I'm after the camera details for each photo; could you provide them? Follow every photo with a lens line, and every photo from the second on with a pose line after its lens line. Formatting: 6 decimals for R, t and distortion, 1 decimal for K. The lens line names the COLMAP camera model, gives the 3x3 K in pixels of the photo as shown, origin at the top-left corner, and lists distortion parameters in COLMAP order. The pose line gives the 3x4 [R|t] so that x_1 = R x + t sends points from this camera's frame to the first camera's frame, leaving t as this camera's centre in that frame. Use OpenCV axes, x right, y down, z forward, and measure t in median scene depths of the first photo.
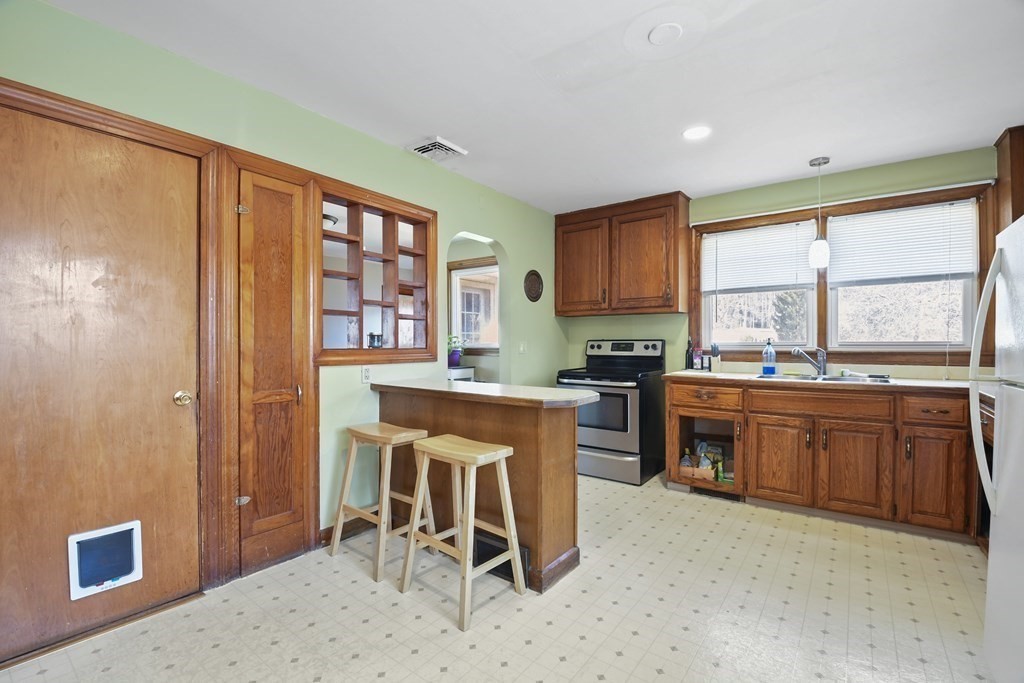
lens RADIAL K [[453.7, 0, 511.8], [0, 453.7, 346.5], [0, 0, 1]] dist [0.004263, -0.005381]
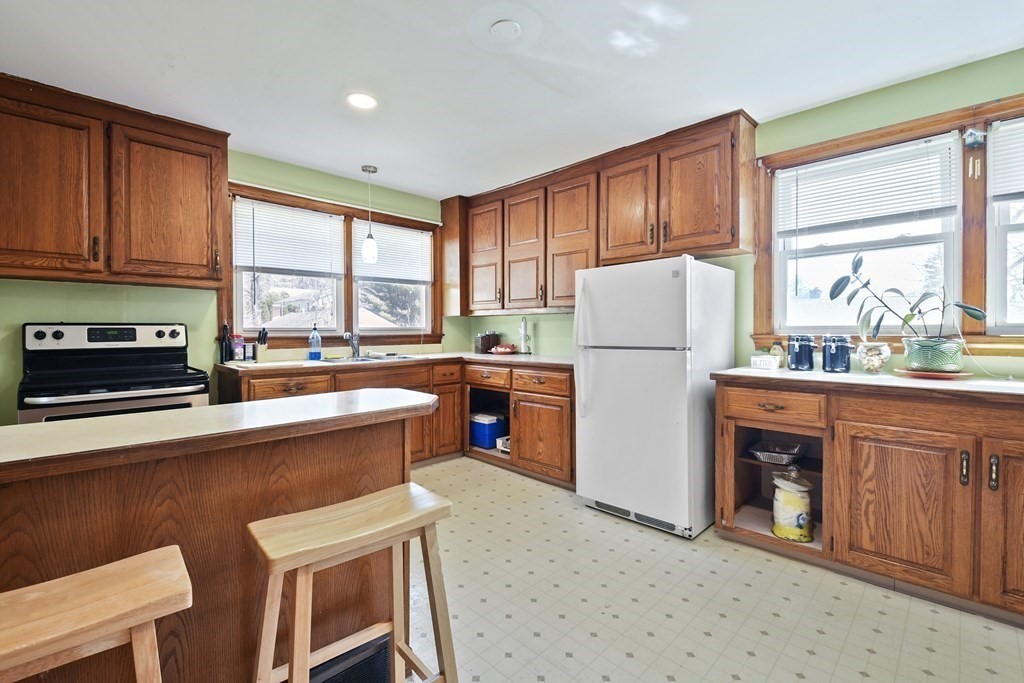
lens RADIAL K [[453.7, 0, 512.1], [0, 453.7, 333.9], [0, 0, 1]] dist [0.004263, -0.005381]
pose [[0.126855, -0.010556, 0.991865, -0.340321], [0.010241, 0.999904, 0.009332, 0.000010], [-0.991868, 0.008974, 0.126951, 0.410704]]
